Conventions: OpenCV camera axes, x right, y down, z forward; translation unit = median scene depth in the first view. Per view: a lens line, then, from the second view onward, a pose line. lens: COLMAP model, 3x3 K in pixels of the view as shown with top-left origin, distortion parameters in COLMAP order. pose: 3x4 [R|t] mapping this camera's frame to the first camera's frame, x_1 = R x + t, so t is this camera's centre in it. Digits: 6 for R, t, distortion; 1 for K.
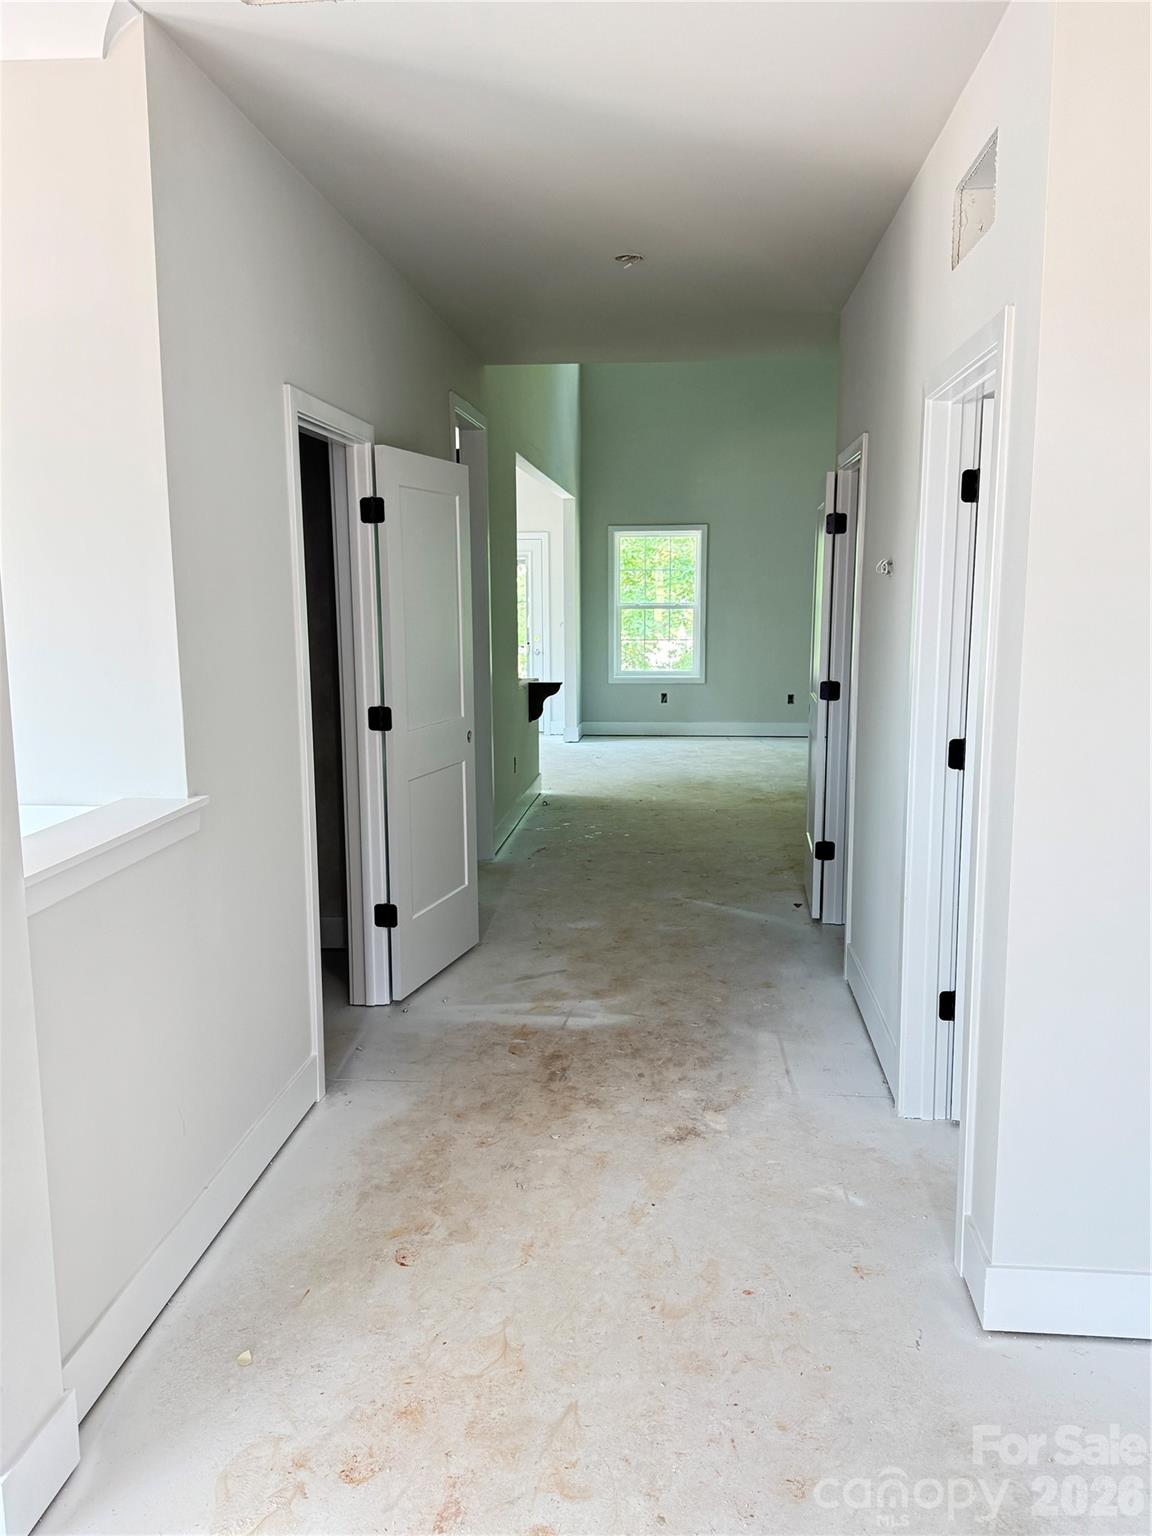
lens RADIAL K [[1174.8, 0, 576.5], [0, 1174.8, 771.0], [0, 0, 1]] dist [0.002243, 0.000089]
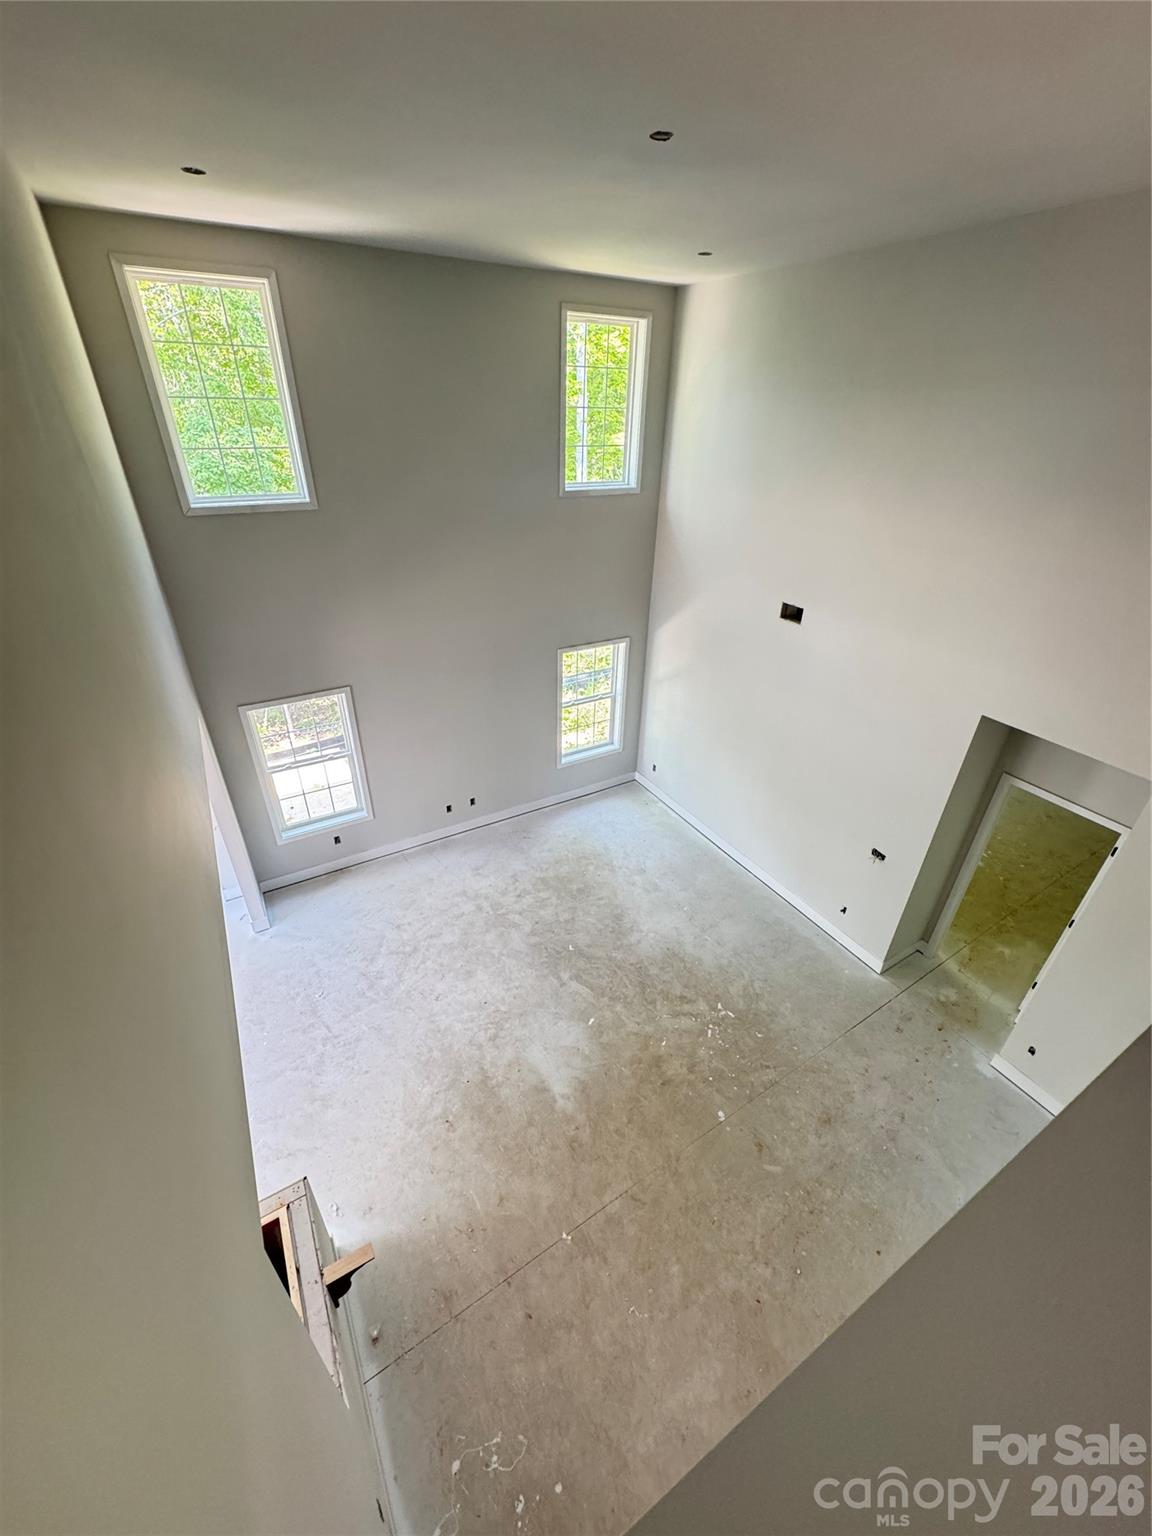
lens RADIAL K [[608.5, 0, 576.0], [0, 608.5, 768.0], [0, 0, 1]] dist [-0.002085, 0.000027]
pose [[0.811680, -0.279432, 0.512927, -0.014453], [0.067898, 0.917329, 0.392297, -0.326447], [-0.580143, -0.283593, 0.763550, 0.473993]]
